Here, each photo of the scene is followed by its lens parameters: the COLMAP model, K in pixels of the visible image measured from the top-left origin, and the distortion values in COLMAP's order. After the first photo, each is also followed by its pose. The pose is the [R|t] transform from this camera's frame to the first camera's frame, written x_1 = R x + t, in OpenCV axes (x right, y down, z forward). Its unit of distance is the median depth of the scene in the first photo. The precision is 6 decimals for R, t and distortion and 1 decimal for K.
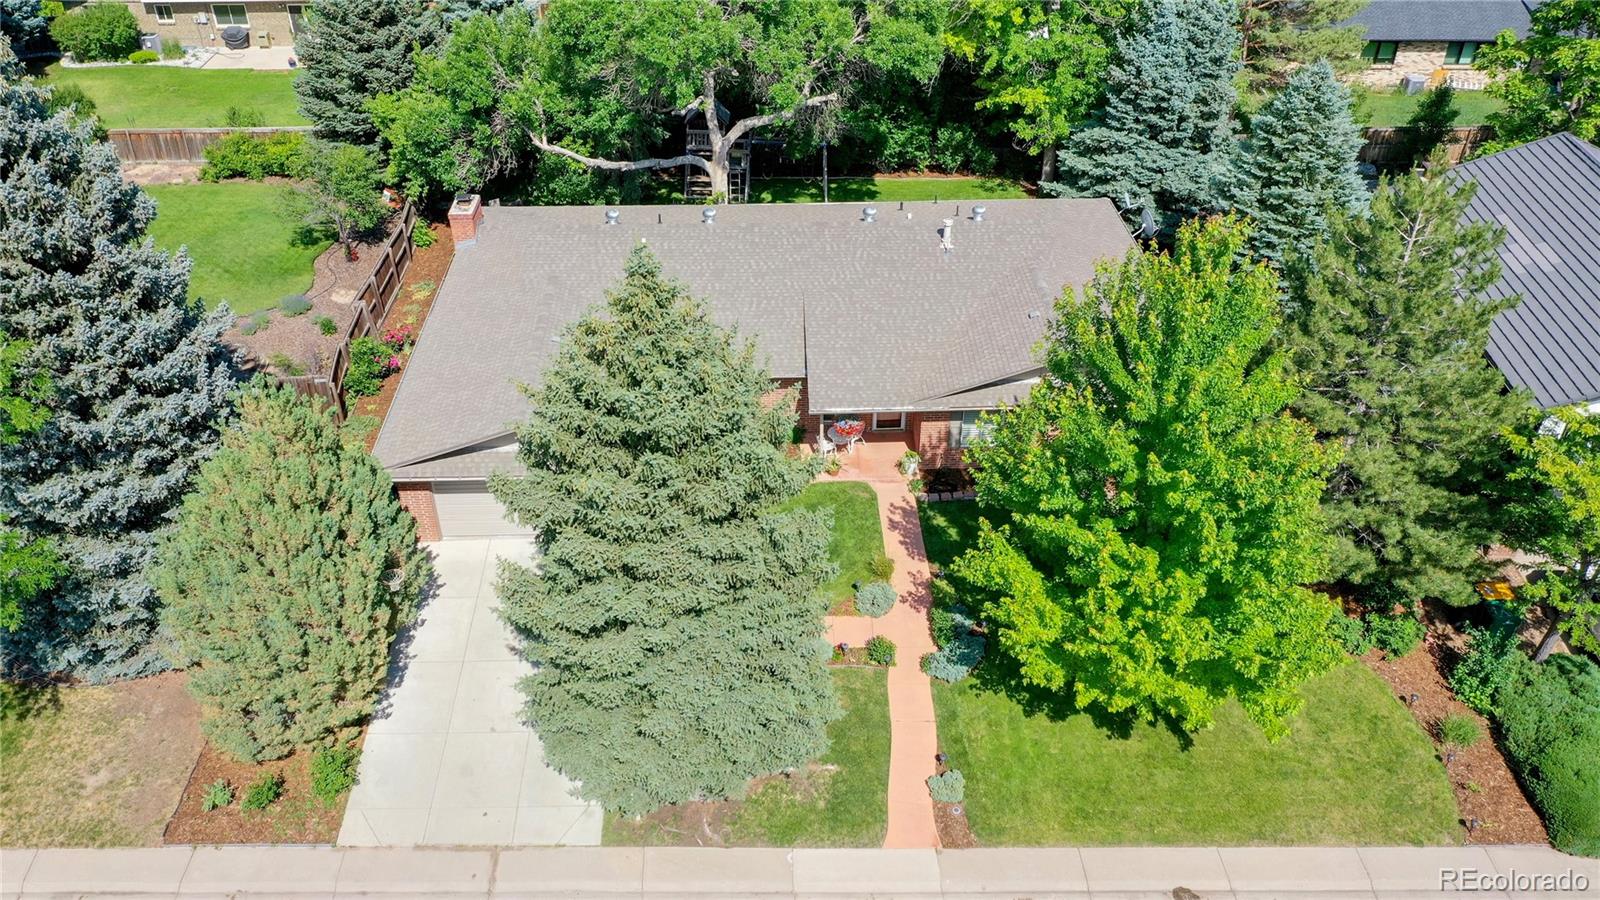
lens RADIAL K [[1321.2, 0, 800.0], [0, 1321.2, 450.0], [0, 0, 1]] dist [0.002063, 0.002785]
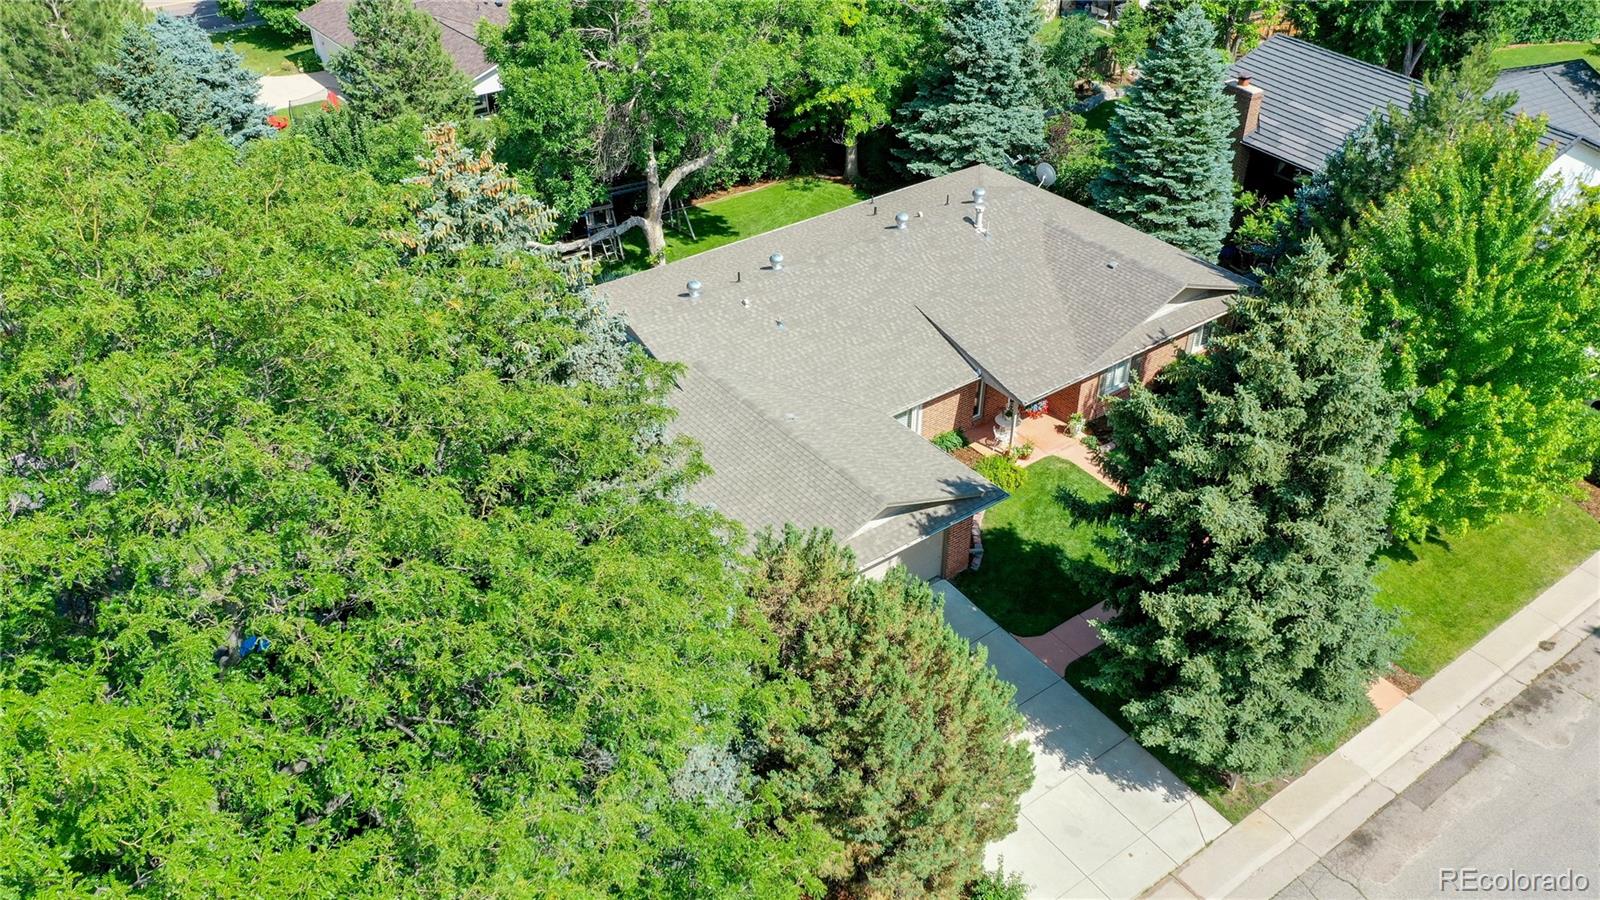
lens RADIAL K [[1321.2, 0, 800.0], [0, 1321.2, 450.0], [0, 0, 1]] dist [0.002063, 0.002785]
pose [[0.802854, -0.320048, 0.502986, -0.518941], [0.323676, 0.942514, 0.083073, -0.106646], [-0.500658, 0.096109, 0.860293, 0.152256]]
